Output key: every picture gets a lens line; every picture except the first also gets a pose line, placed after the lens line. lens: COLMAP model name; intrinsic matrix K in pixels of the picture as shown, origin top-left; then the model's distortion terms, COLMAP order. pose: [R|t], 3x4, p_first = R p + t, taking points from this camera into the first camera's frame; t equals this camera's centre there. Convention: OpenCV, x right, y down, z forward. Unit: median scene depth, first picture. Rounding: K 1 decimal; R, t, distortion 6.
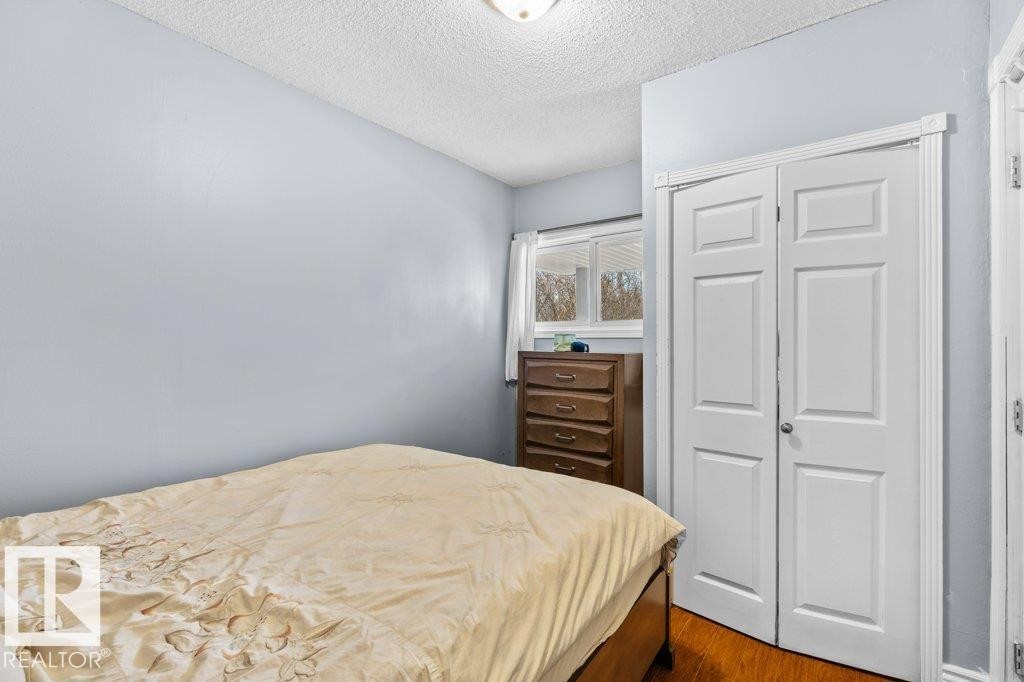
lens RADIAL K [[448.8, 0, 515.8], [0, 448.8, 341.6], [0, 0, 1]] dist [-0.000375, -0.000014]
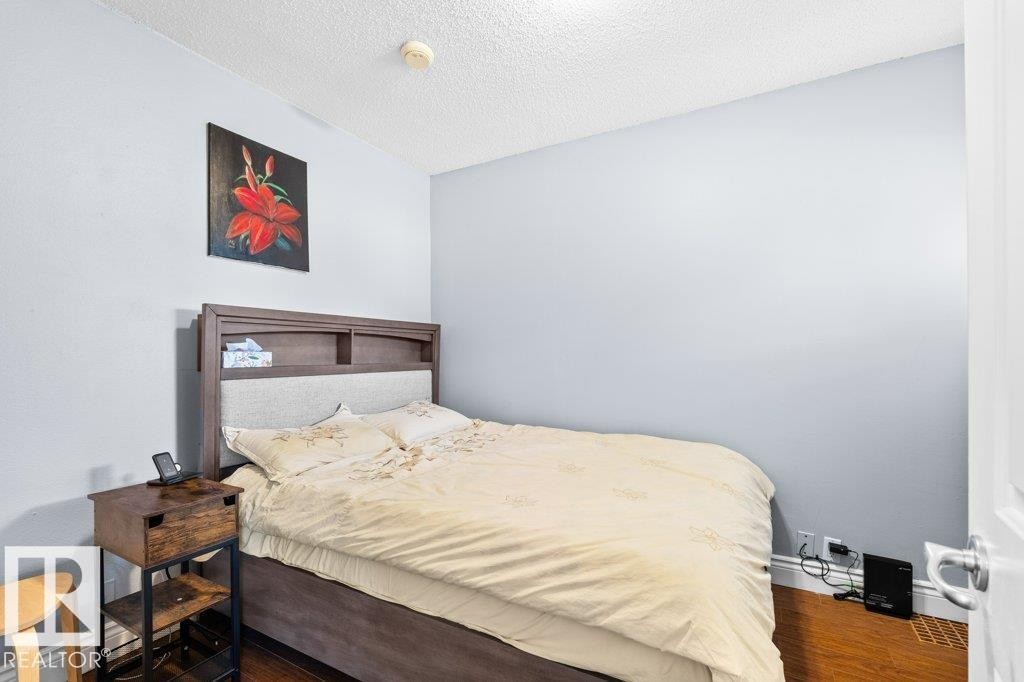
lens RADIAL K [[448.8, 0, 515.1], [0, 448.8, 345.6], [0, 0, 1]] dist [-0.000375, -0.000014]
pose [[0.137589, -0.005810, -0.990472, 1.386962], [0.008669, 0.999952, -0.004662, 0.045335], [0.990451, -0.007945, 0.137633, 1.073810]]
